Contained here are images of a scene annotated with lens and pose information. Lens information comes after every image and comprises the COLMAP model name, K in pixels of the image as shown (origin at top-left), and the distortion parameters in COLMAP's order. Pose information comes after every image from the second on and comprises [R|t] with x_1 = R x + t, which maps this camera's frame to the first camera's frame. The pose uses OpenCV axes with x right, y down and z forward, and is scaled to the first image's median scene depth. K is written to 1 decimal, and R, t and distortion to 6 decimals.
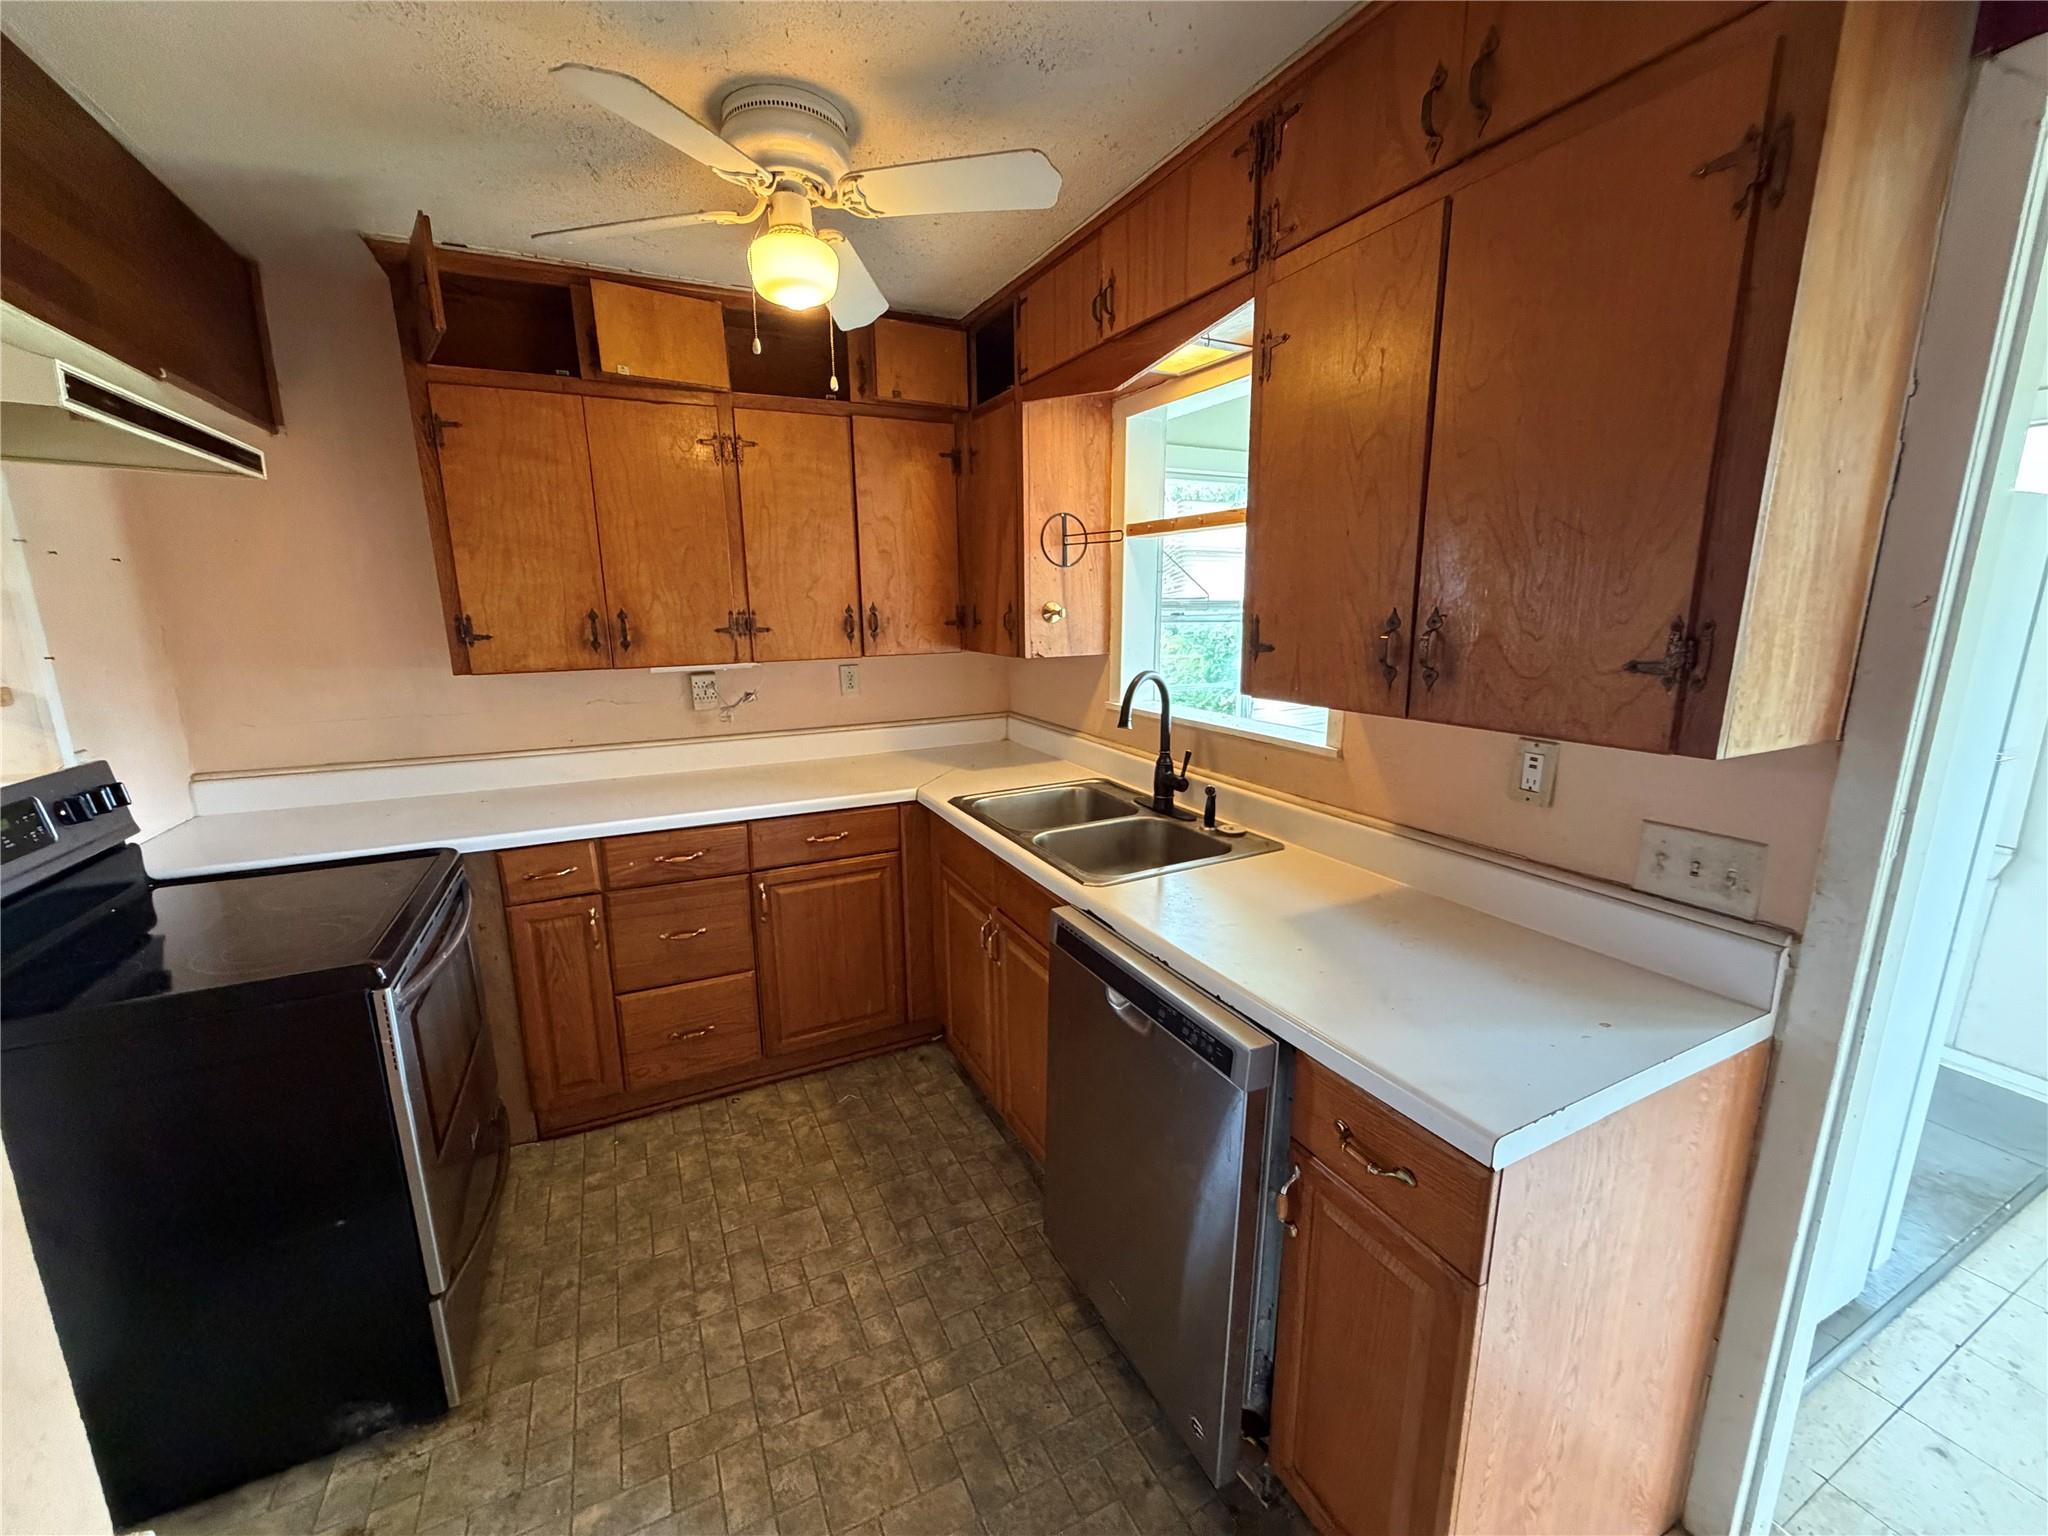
lens RADIAL K [[815.4, 0, 1023.3], [0, 815.4, 768.3], [0, 0, 1]] dist [-0.003821, 0.000153]
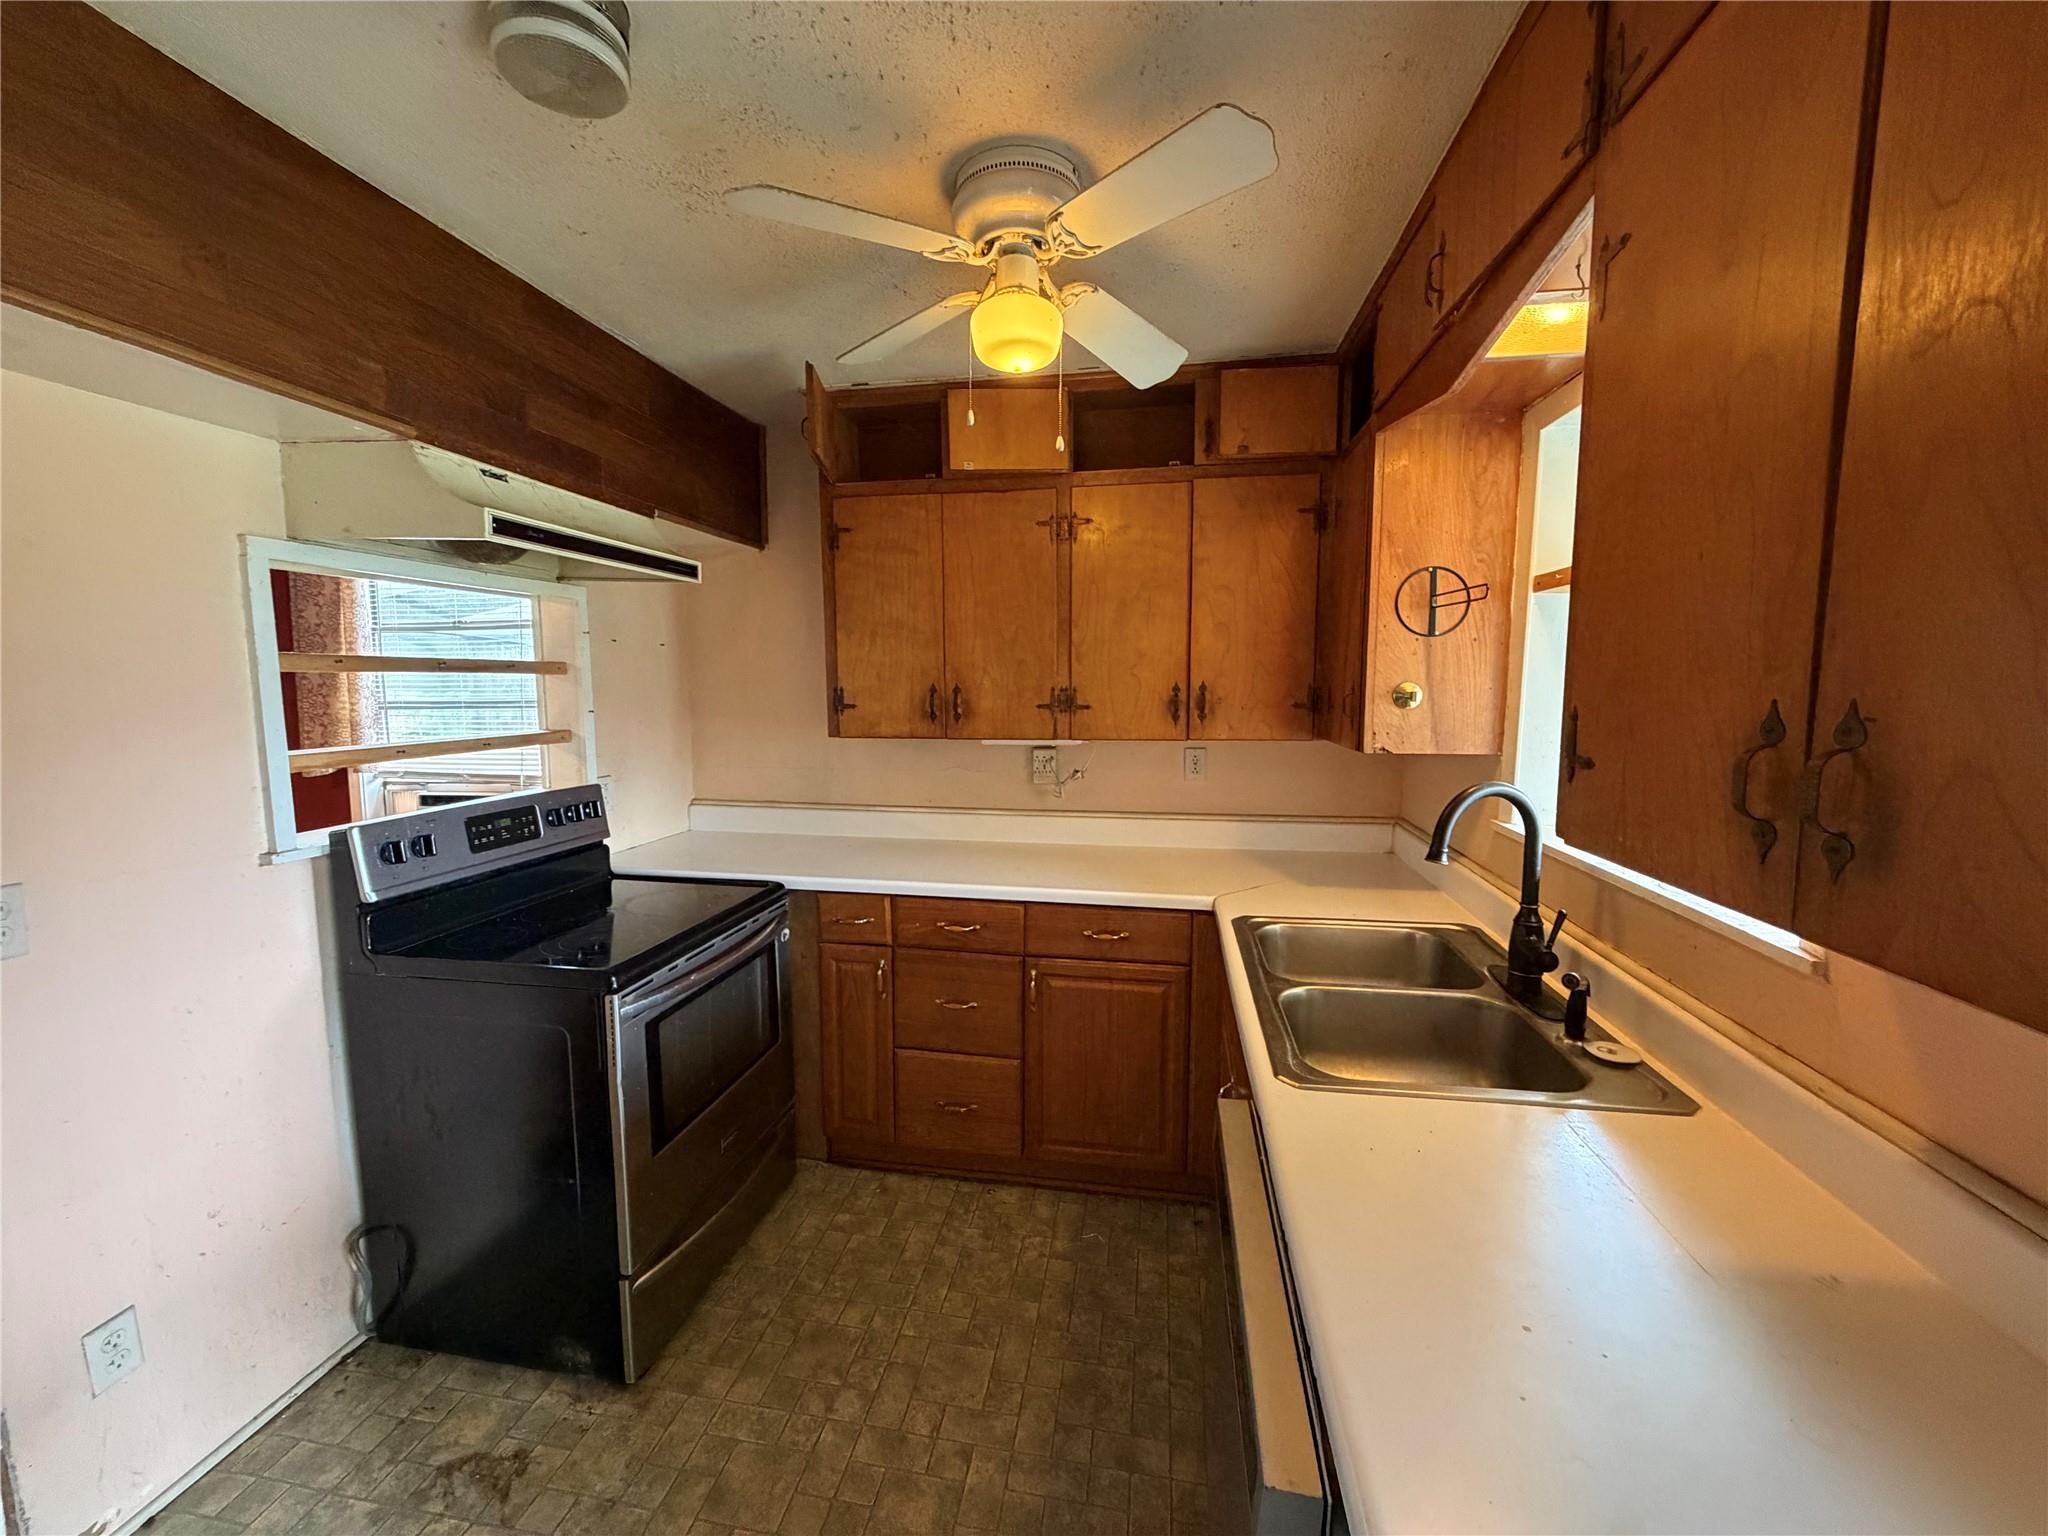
lens RADIAL K [[815.4, 0, 1019.6], [0, 815.4, 767.1], [0, 0, 1]] dist [-0.003821, 0.000153]
pose [[0.804121, 0.072684, -0.590006, 0.226640], [-0.128323, 0.990321, -0.052892, -0.044144], [0.580451, 0.118243, 0.805665, 0.212214]]
